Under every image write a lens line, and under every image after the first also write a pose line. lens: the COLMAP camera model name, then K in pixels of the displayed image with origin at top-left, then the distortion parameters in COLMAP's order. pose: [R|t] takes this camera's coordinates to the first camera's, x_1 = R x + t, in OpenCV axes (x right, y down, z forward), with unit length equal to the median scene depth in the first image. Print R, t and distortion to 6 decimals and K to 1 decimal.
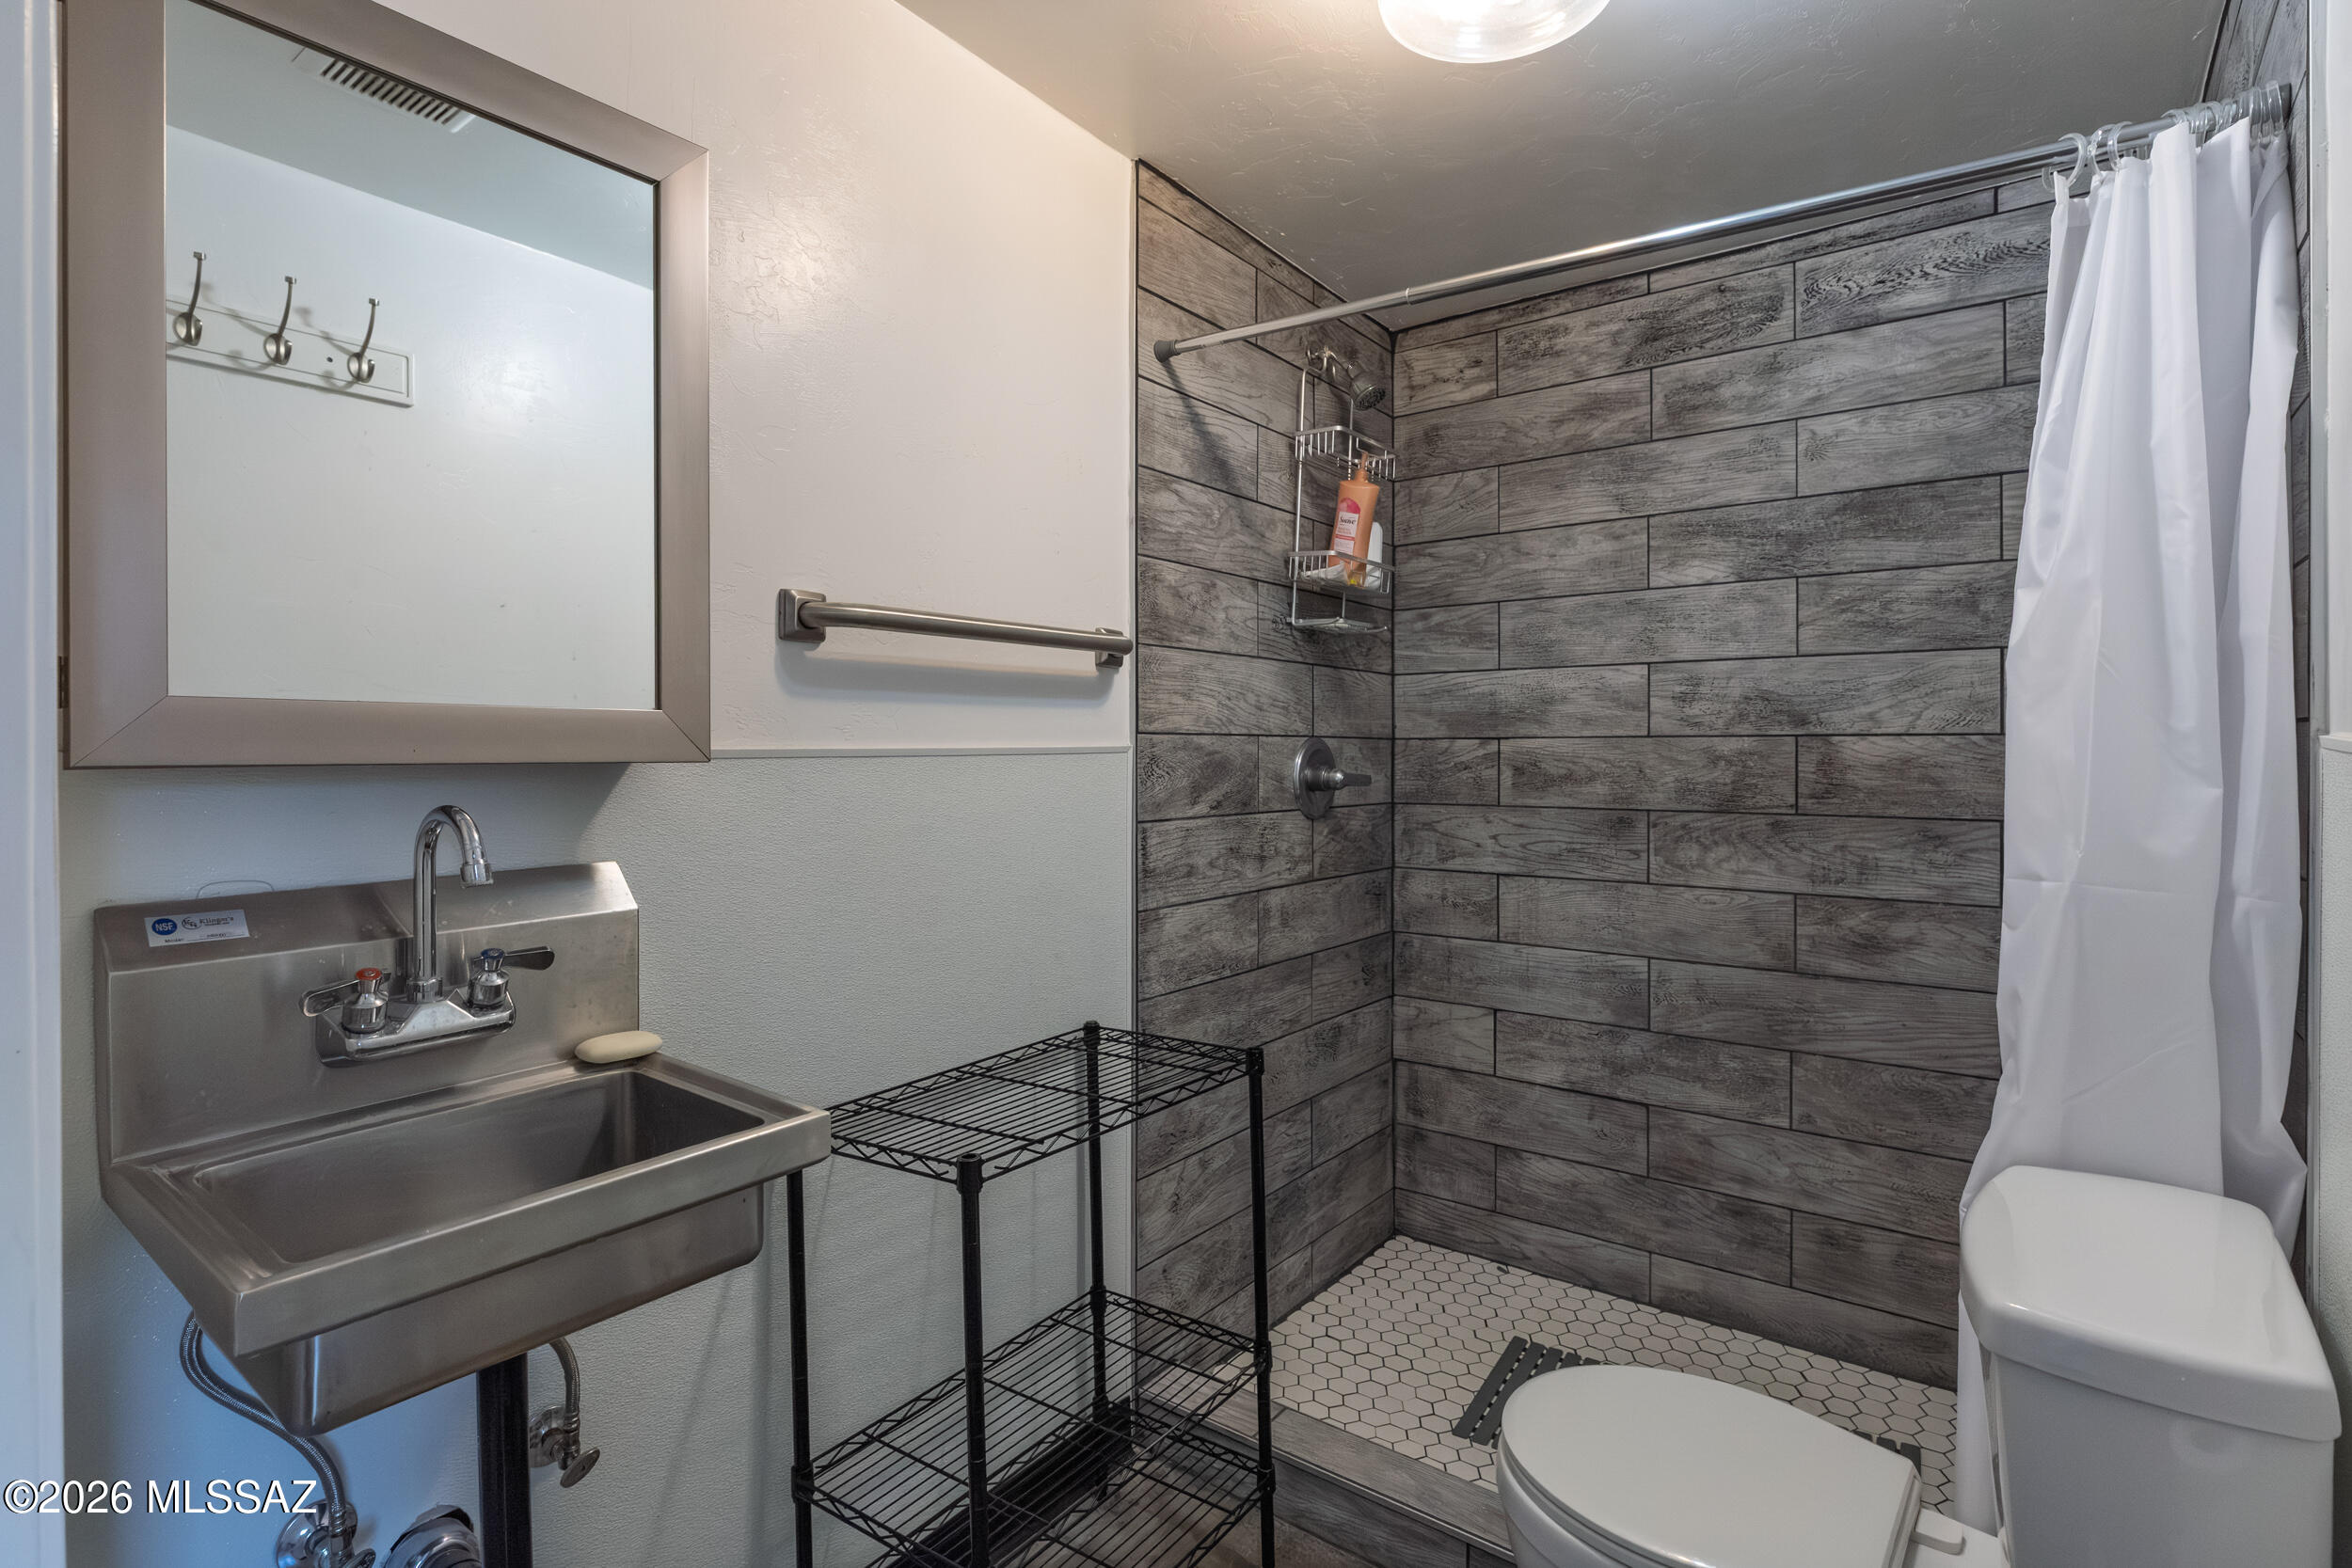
lens RADIAL K [[1156.6, 0, 1168.5], [0, 1156.6, 745.9], [0, 0, 1]] dist [-0.004390, 0.000306]
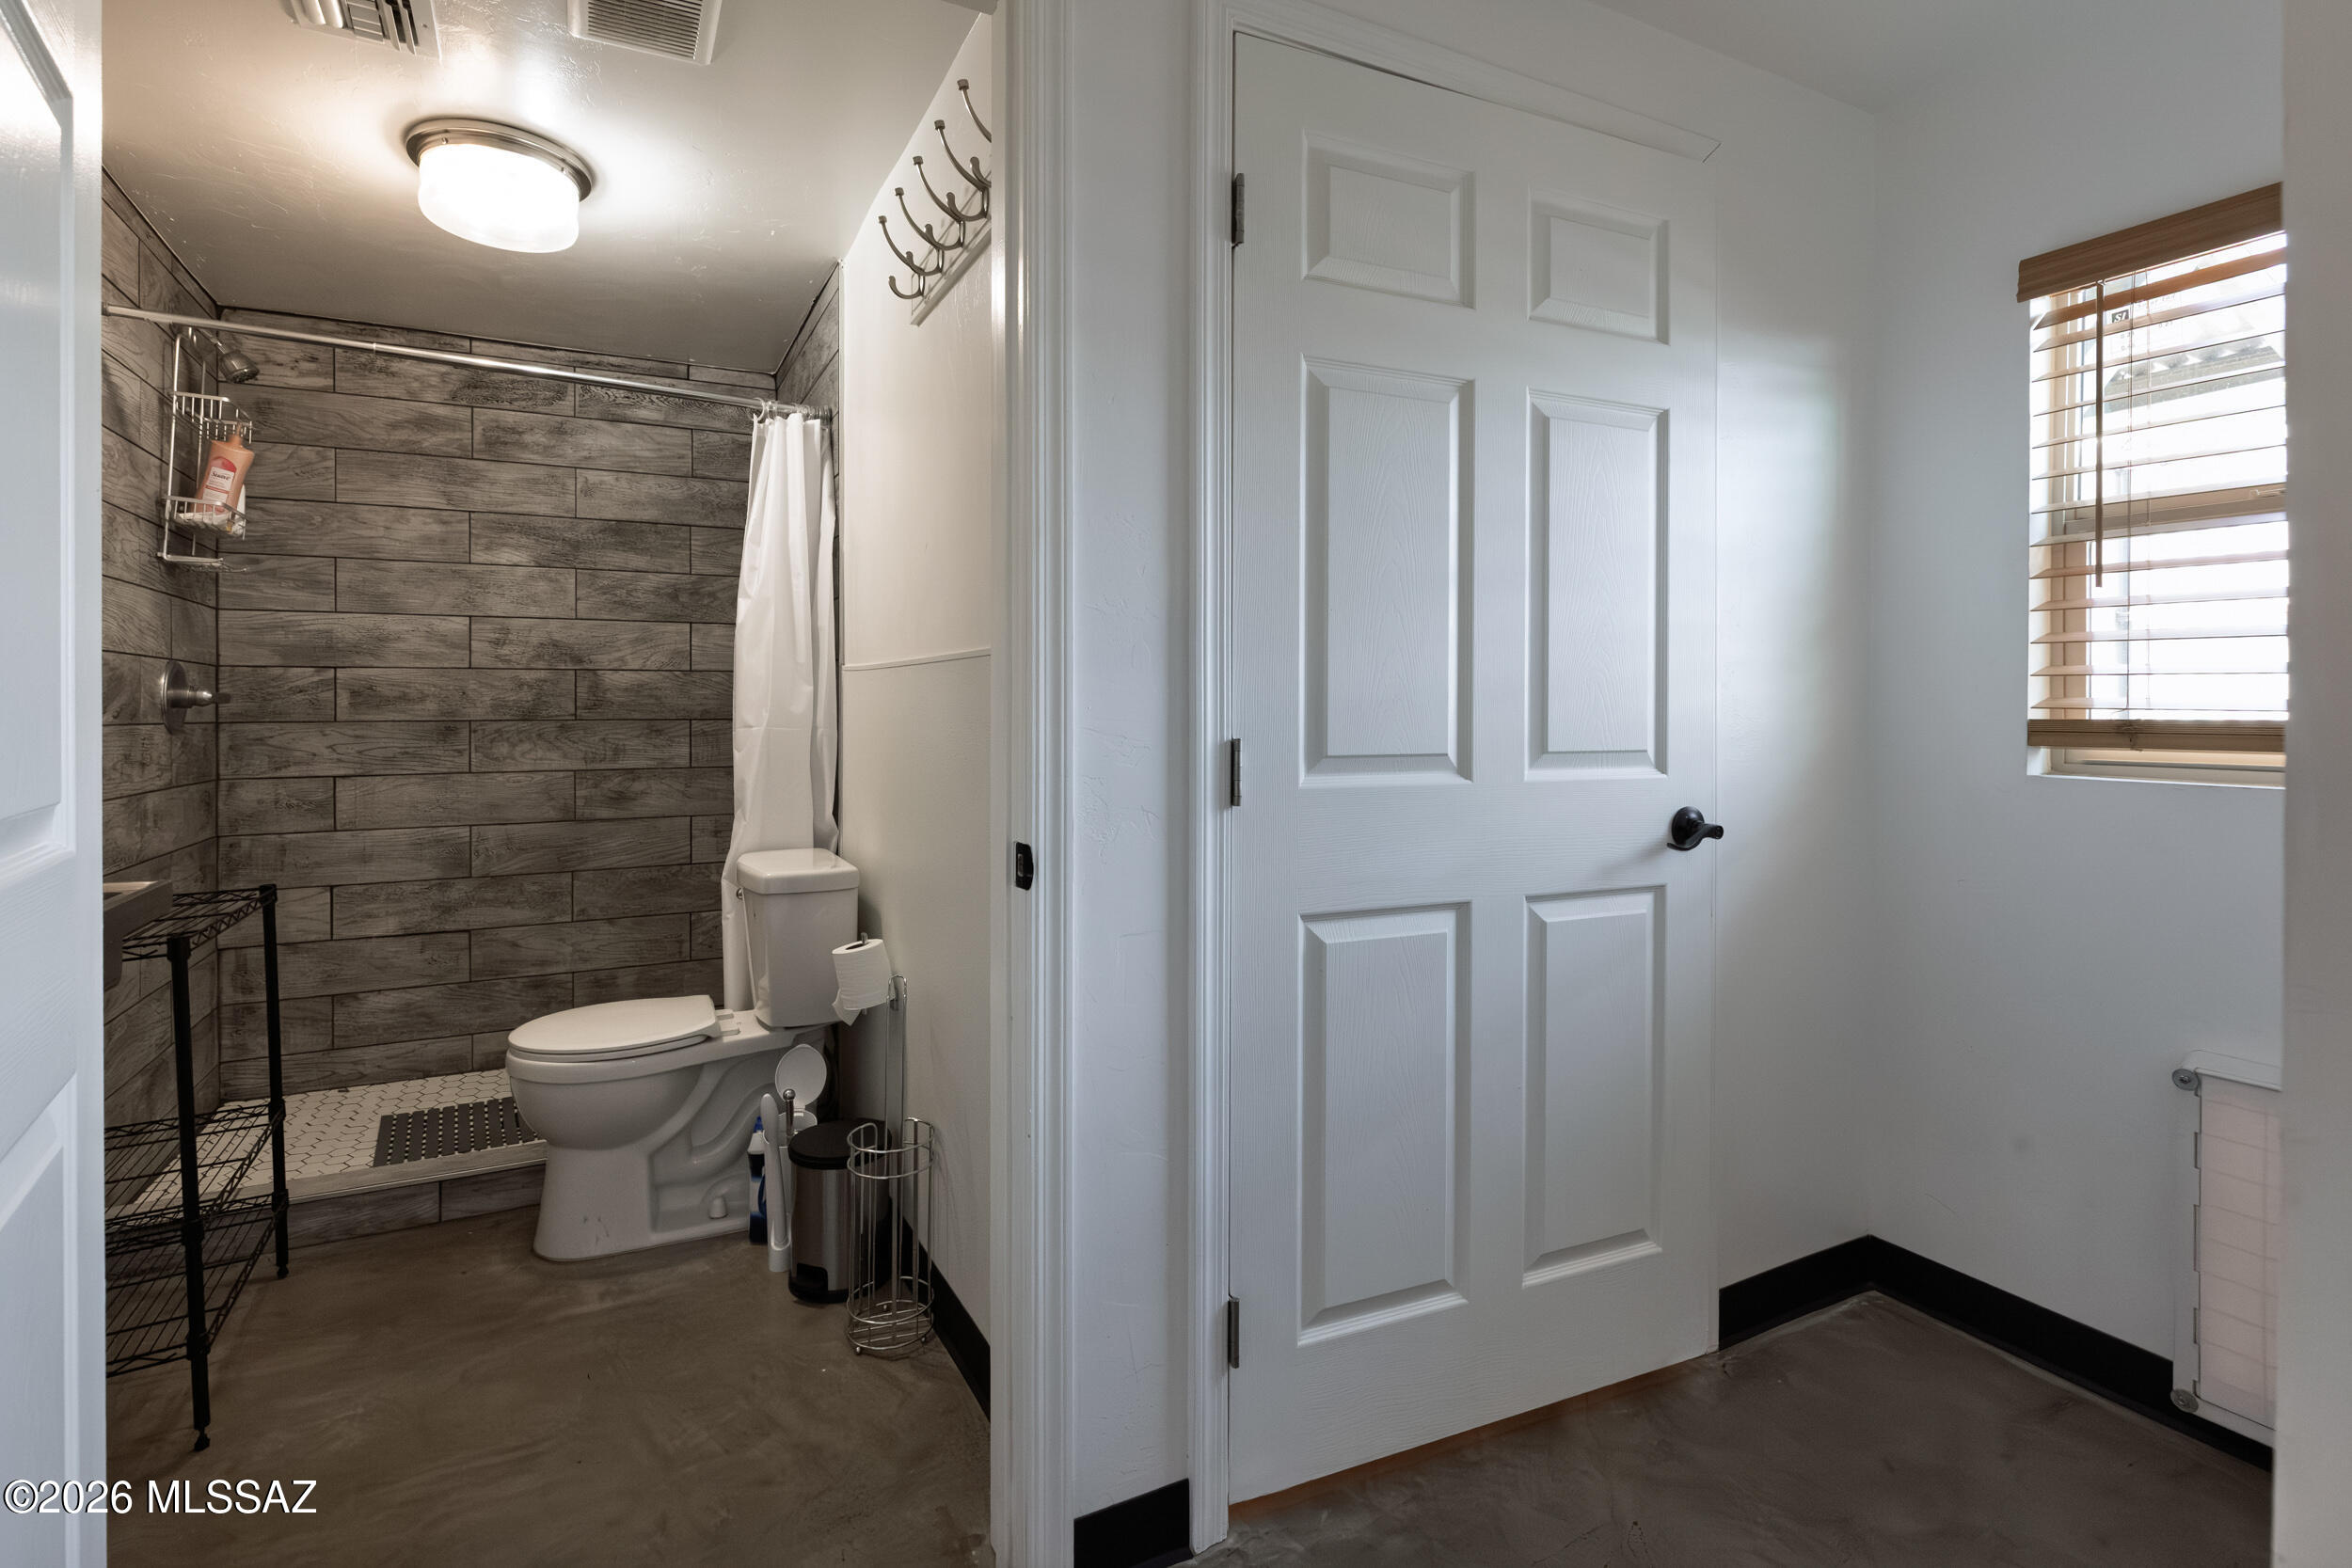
lens RADIAL K [[1219.6, 0, 1172.0], [0, 1219.6, 720.0], [0, 0, 1]] dist [-0.001090, -0.000136]
pose [[0.433290, -0.003848, 0.901246, -0.557727], [-0.000888, 0.999989, 0.004697, 0.047571], [-0.901254, -0.002836, 0.433281, -0.417377]]
